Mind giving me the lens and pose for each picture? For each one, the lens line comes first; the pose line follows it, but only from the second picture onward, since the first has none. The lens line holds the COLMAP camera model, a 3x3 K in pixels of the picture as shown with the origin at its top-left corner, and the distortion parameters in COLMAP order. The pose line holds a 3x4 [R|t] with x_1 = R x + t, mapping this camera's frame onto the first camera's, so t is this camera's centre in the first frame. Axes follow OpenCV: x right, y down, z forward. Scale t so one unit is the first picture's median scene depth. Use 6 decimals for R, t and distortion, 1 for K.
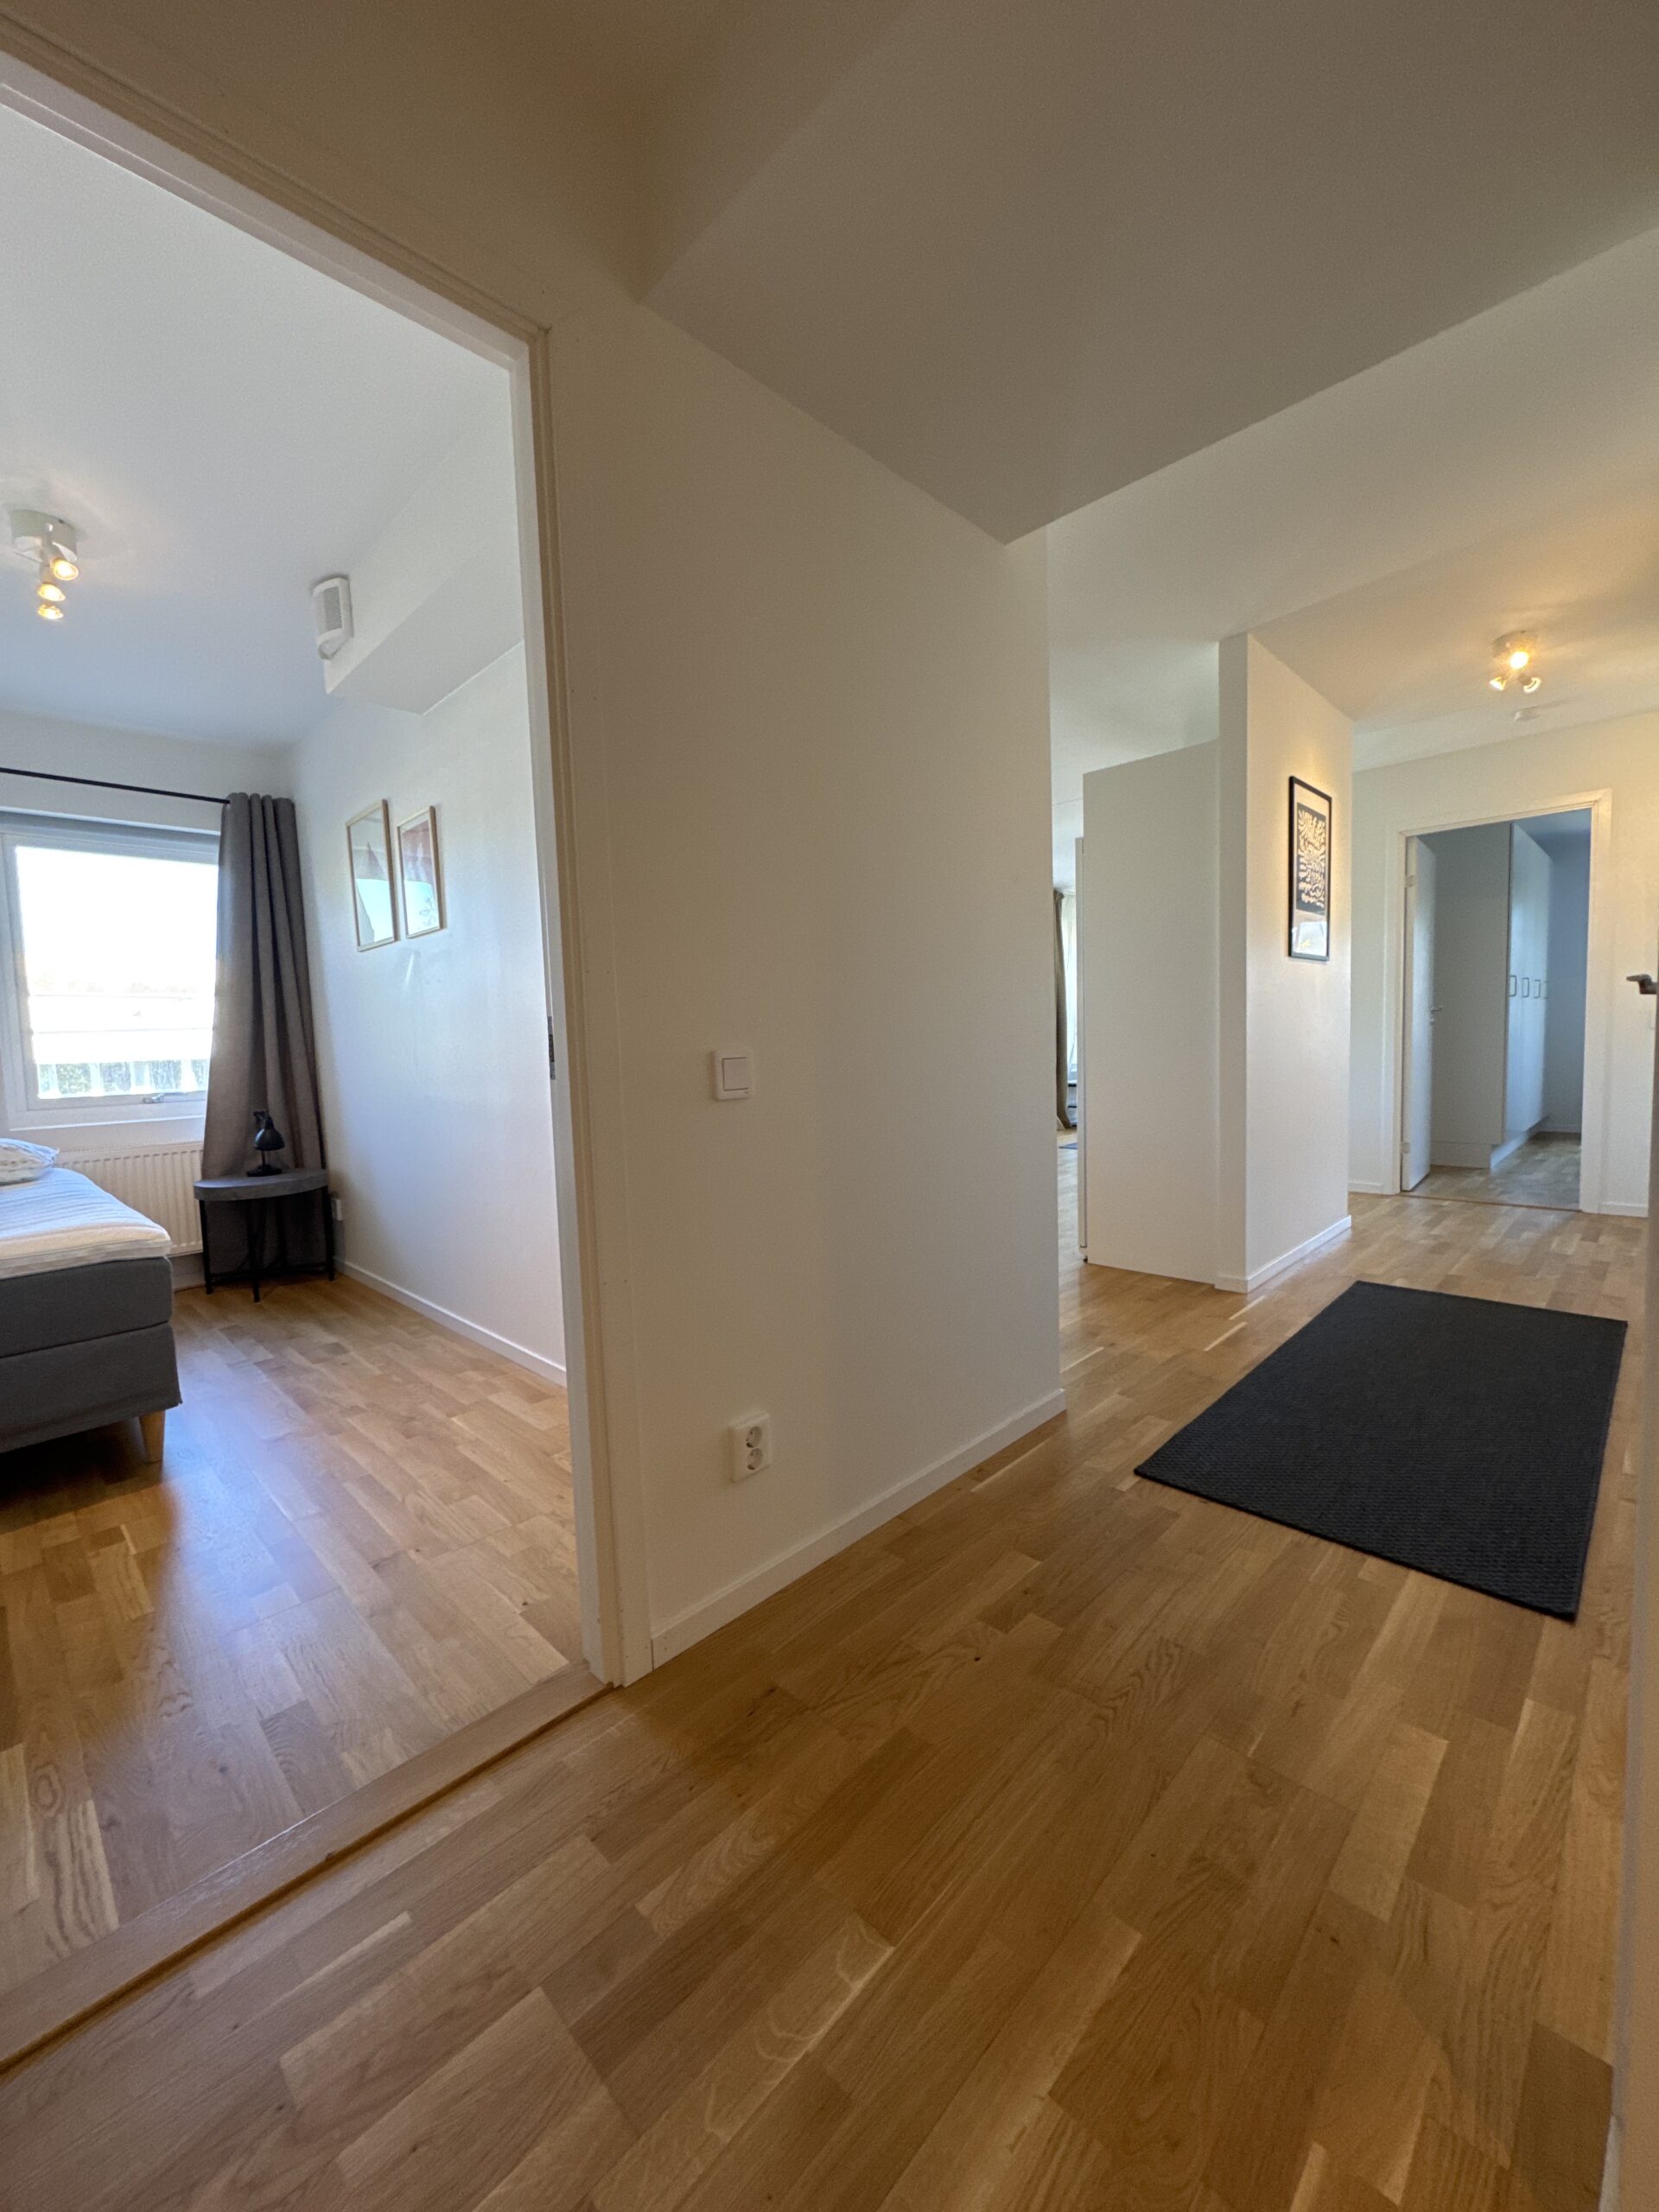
lens RADIAL K [[879.8, 0, 829.7], [0, 879.8, 1102.1], [0, 0, 1]] dist [-0.002947, 0.000600]
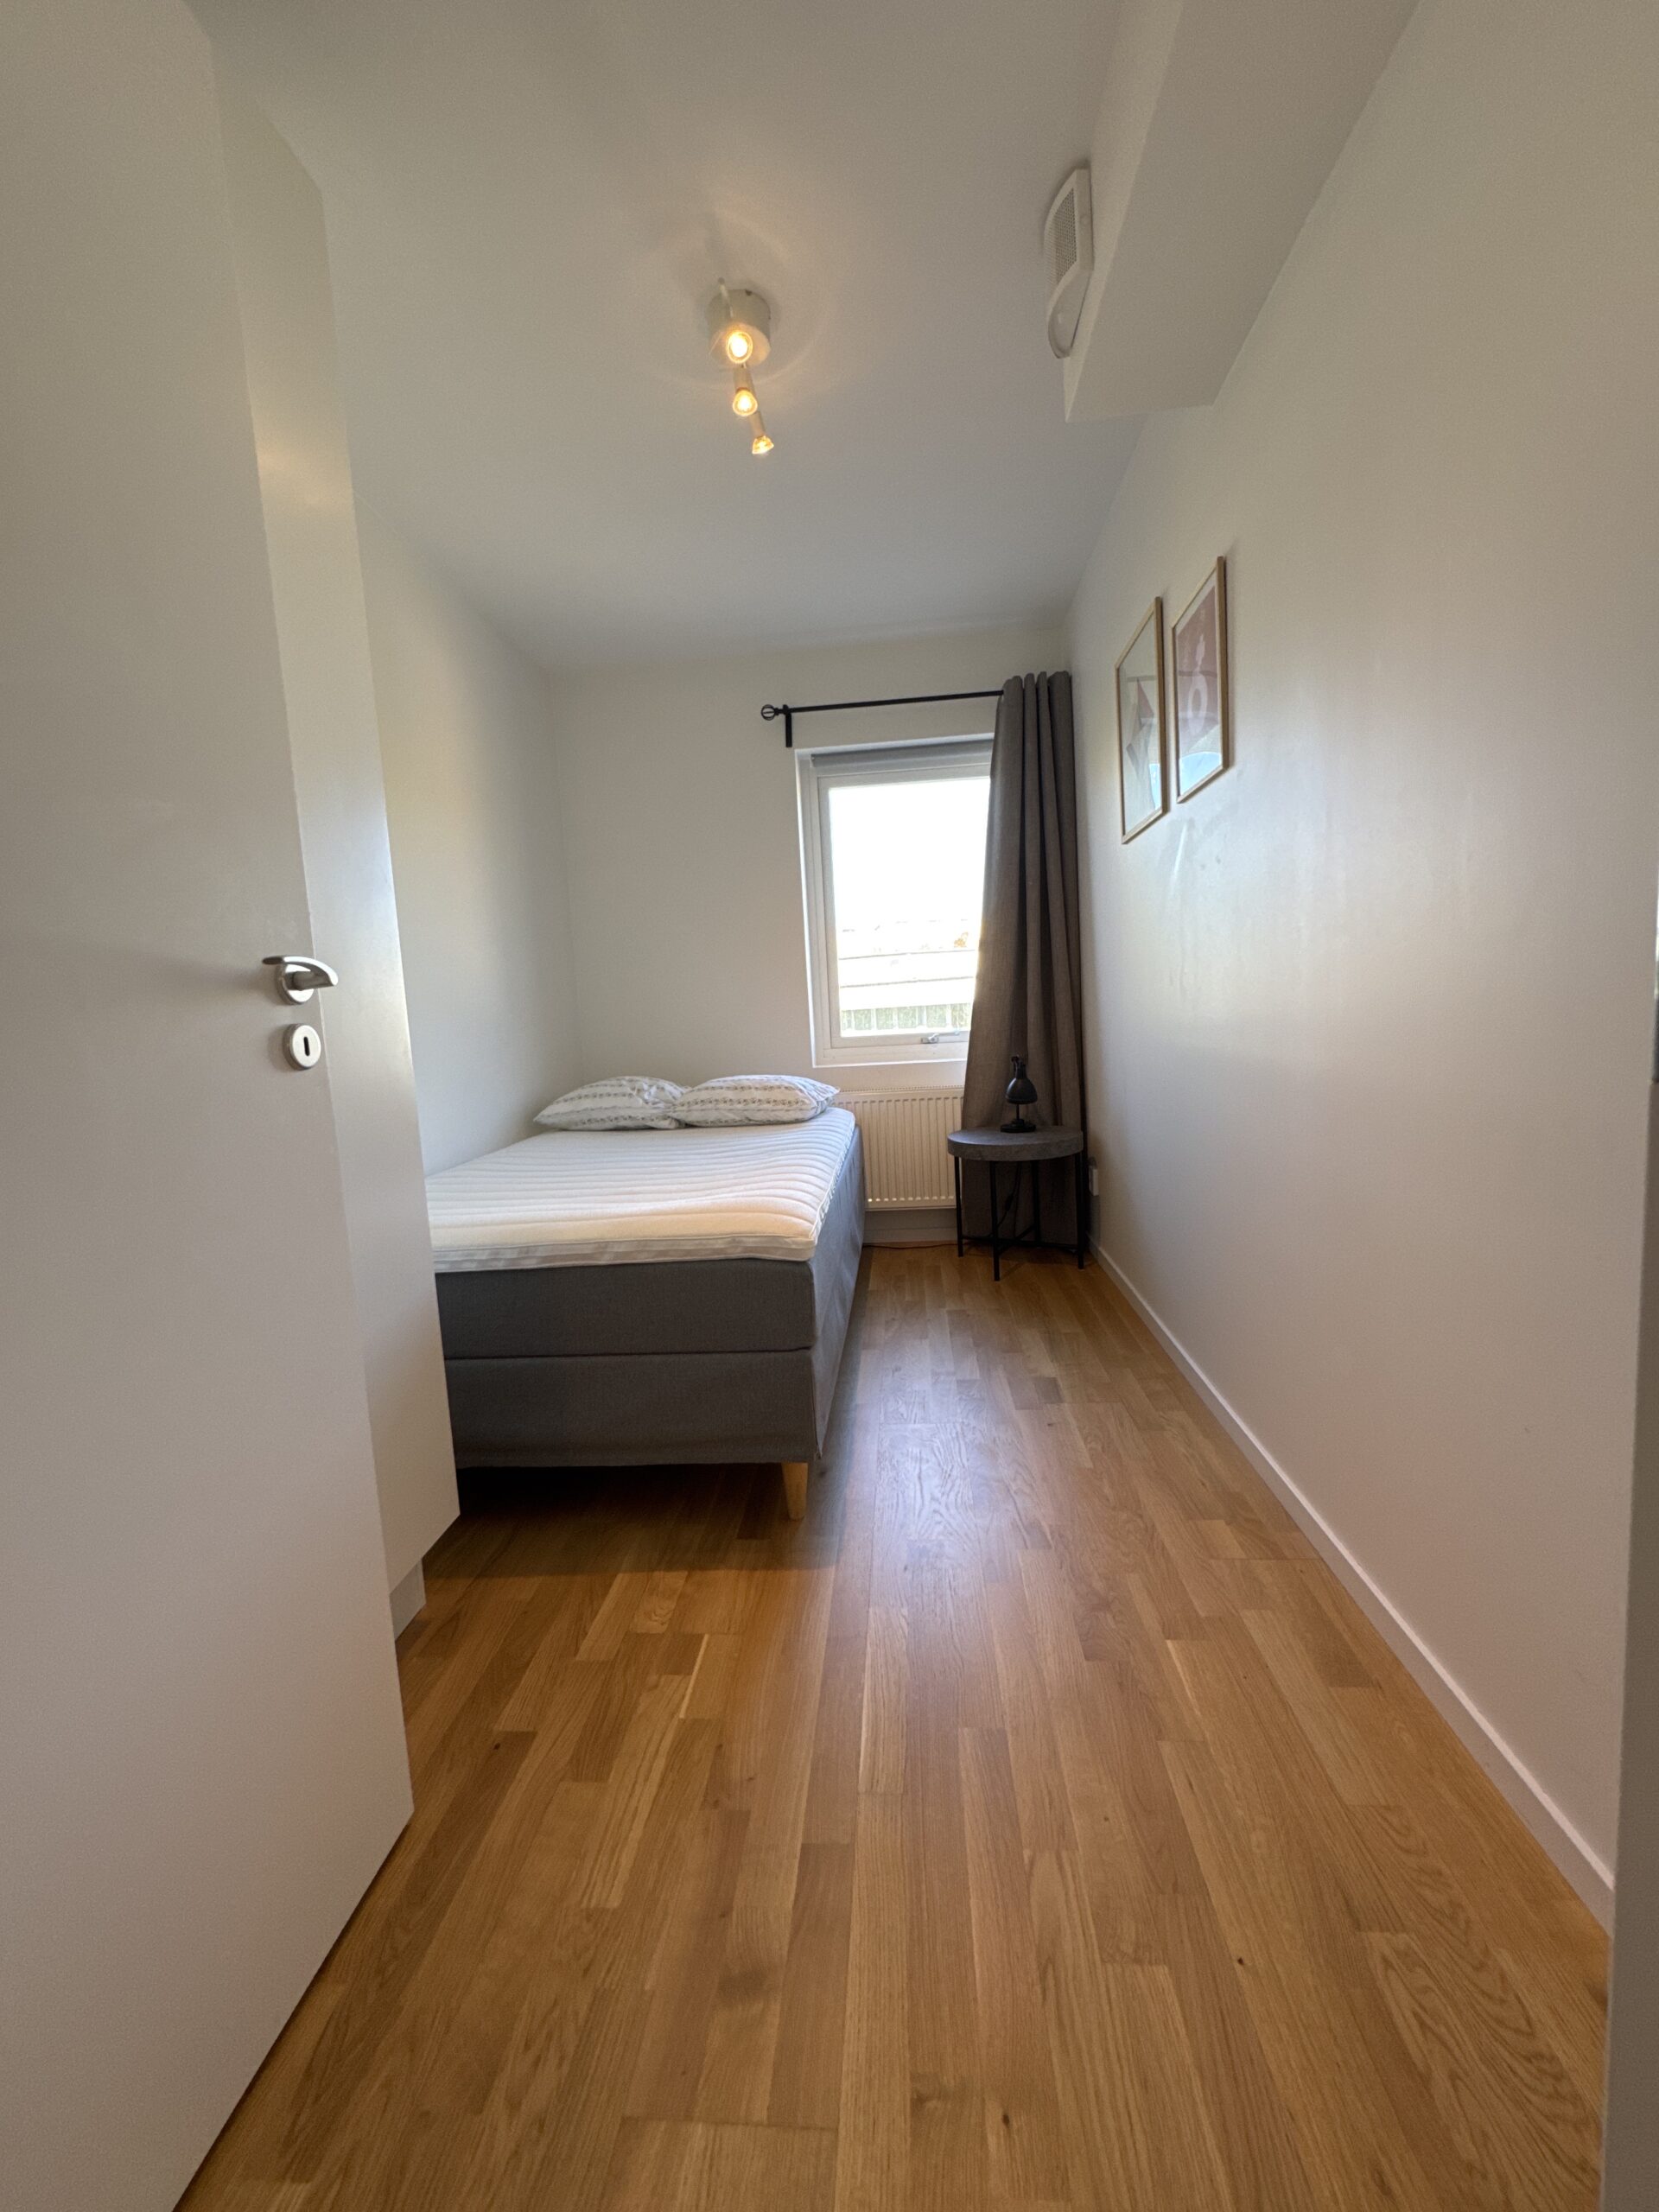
lens RADIAL K [[879.8, 0, 828.0], [0, 879.8, 1103.2], [0, 0, 1]] dist [-0.002947, 0.000600]
pose [[0.638895, 0.078327, -0.765296, -0.133944], [-0.022780, 0.996293, 0.082953, -0.013377], [0.768957, -0.035565, 0.638311, 0.386547]]
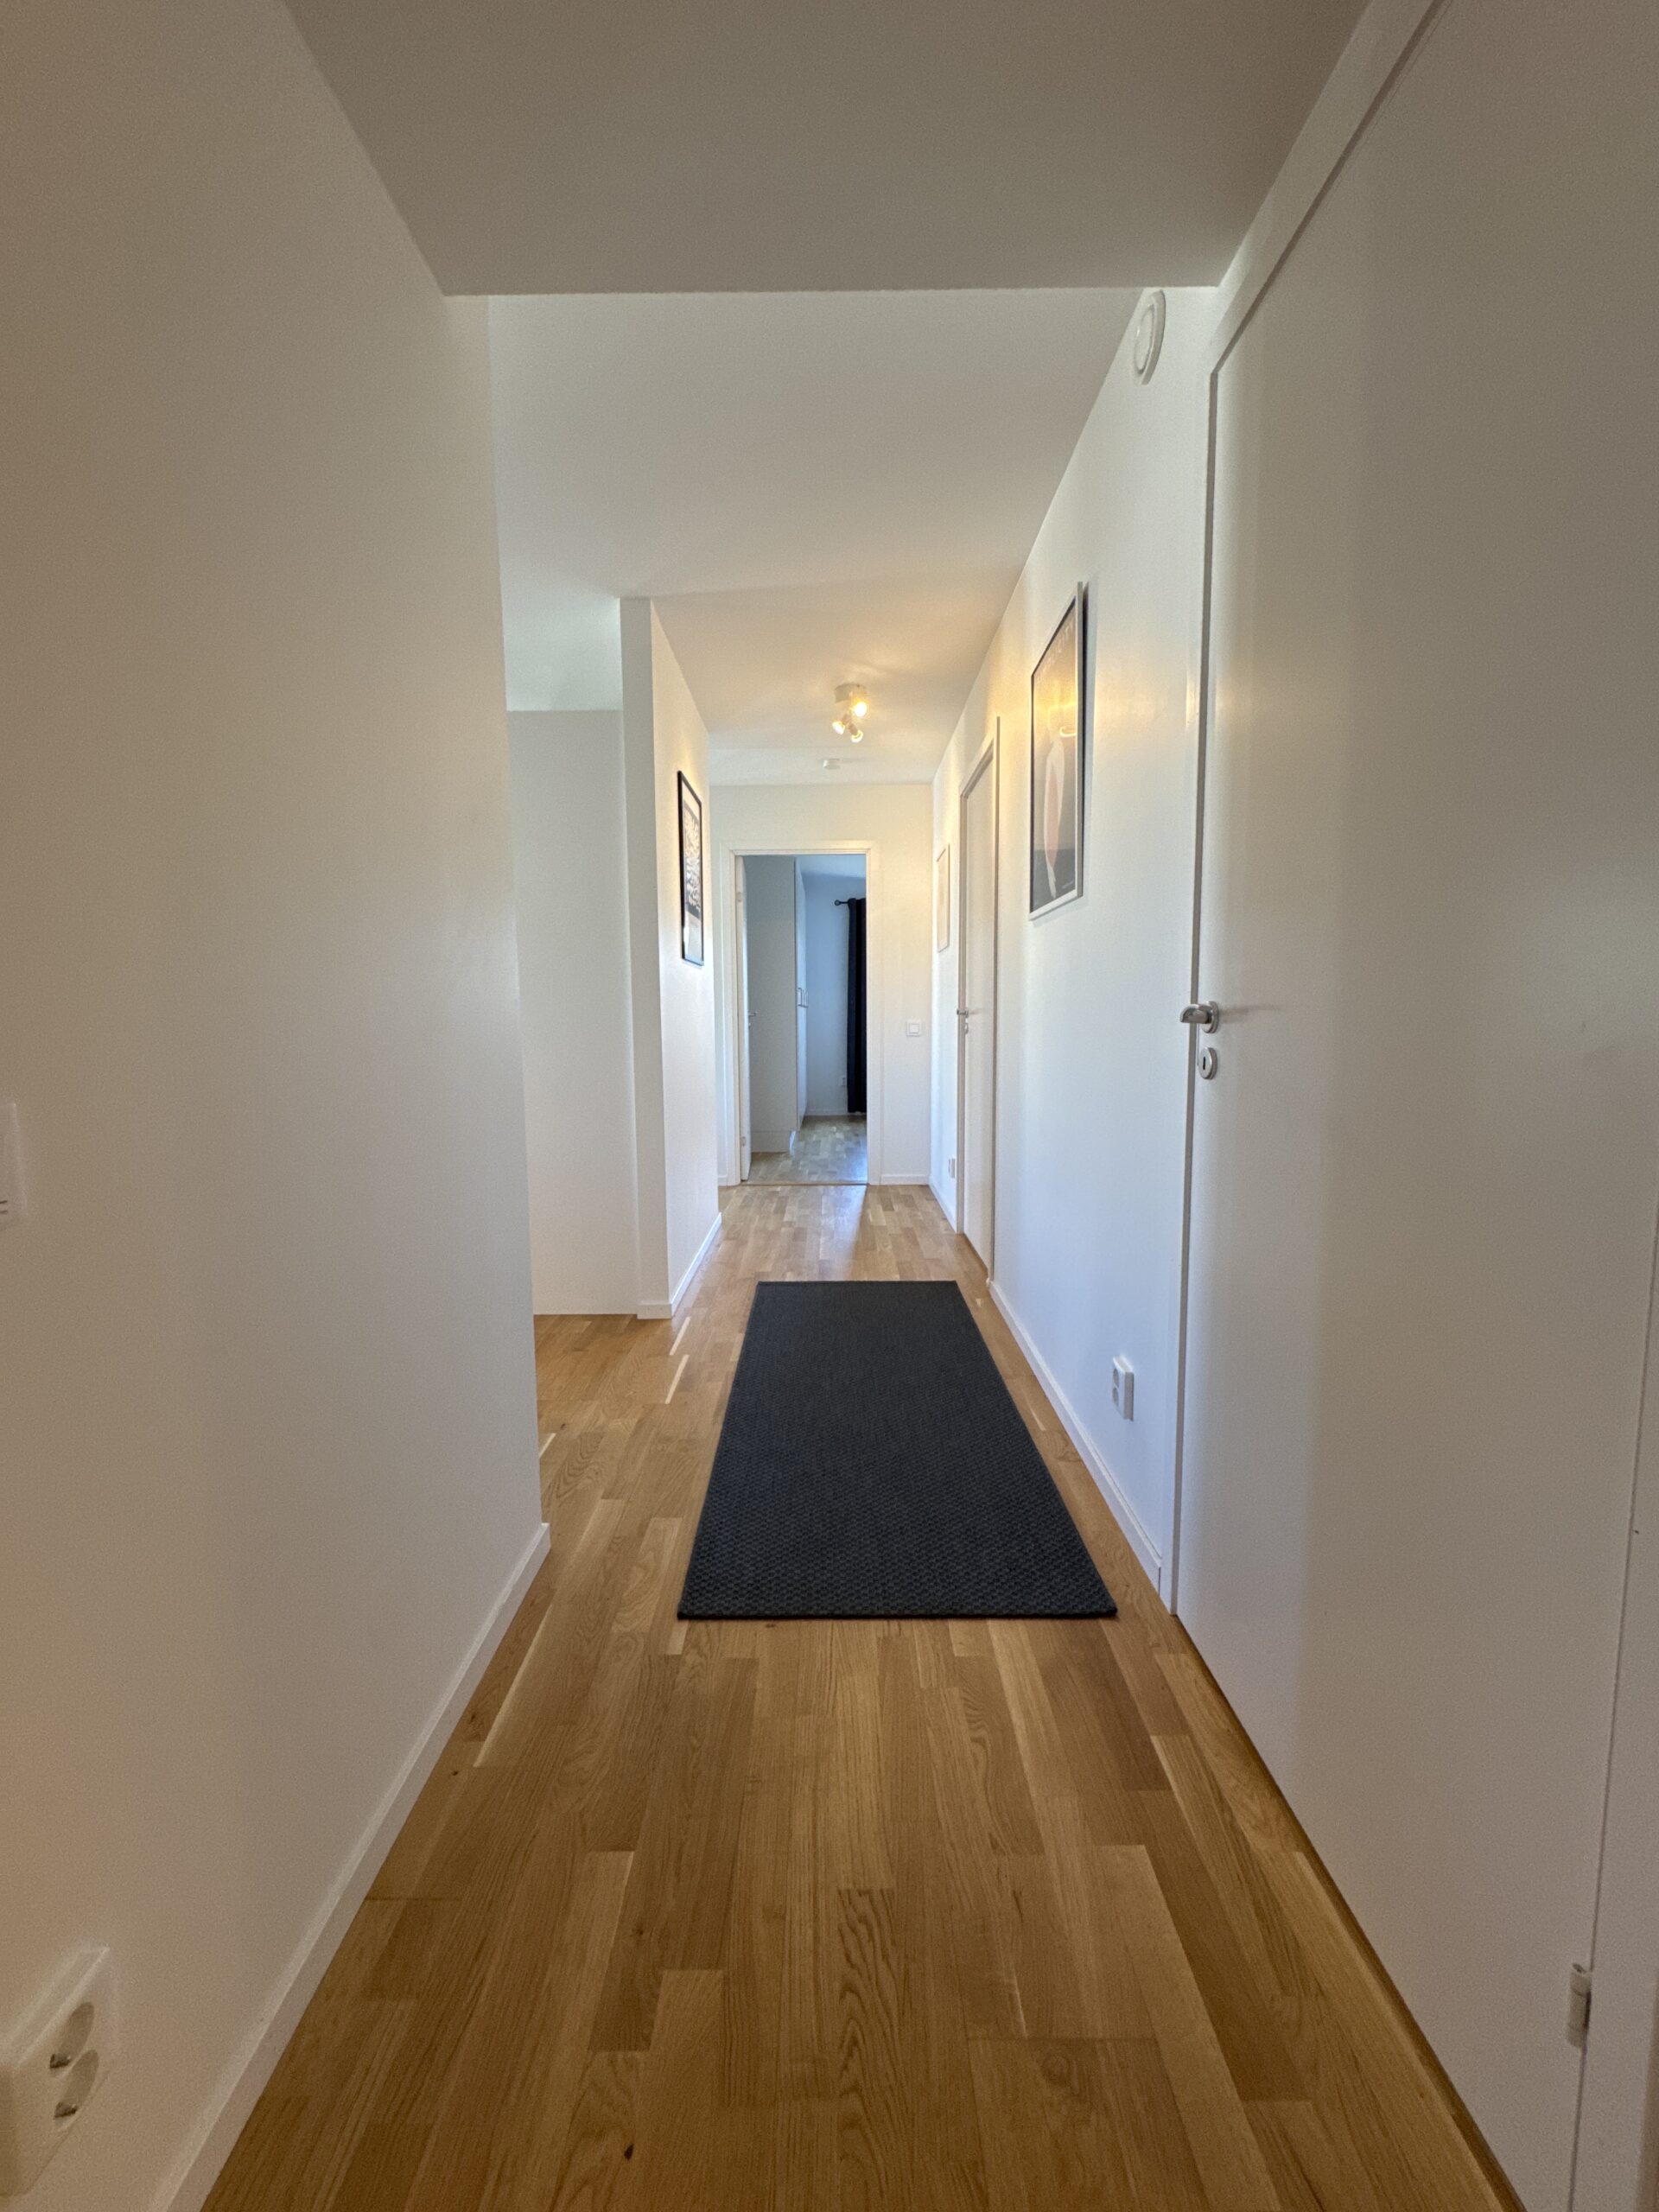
lens RADIAL K [[879.8, 0, 829.6], [0, 879.8, 1101.6], [0, 0, 1]] dist [-0.002947, 0.000600]
pose [[0.714074, -0.041416, 0.698844, -0.050204], [0.036645, 0.999091, 0.021767, -0.027219], [-0.699110, 0.010065, 0.714943, 0.222959]]
